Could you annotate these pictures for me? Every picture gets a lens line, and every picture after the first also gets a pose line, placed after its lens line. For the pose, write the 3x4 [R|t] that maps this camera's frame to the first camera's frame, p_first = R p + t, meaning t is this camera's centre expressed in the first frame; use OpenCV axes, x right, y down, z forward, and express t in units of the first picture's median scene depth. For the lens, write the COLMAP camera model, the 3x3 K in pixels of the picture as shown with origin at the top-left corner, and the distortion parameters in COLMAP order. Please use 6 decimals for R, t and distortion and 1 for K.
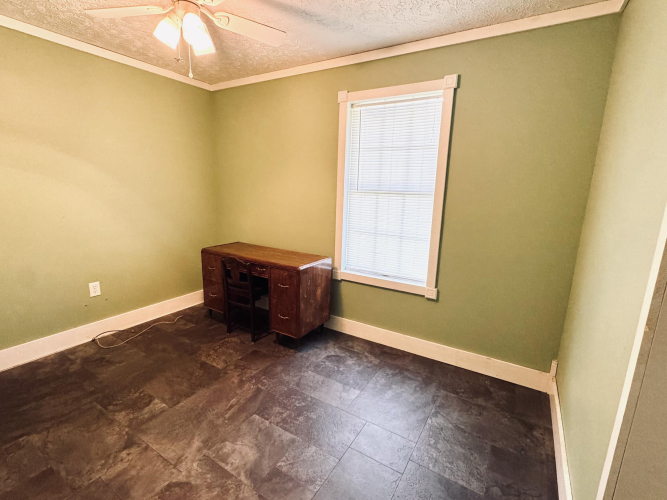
lens RADIAL K [[312.9, 0, 333.5], [0, 312.9, 250.0], [0, 0, 1]] dist [-0.002825, -0.000828]
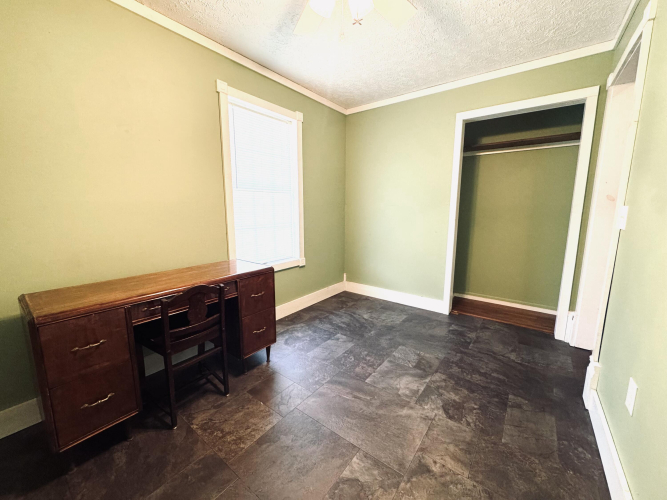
lens RADIAL K [[265.4, 0, 334.5], [0, 265.4, 250.1], [0, 0, 1]] dist [-0.002783, -0.000002]
pose [[0.094086, -0.184636, 0.978293, -1.148871], [0.196739, 0.966722, 0.163531, -0.113772], [-0.975931, 0.177083, 0.127280, 0.932532]]
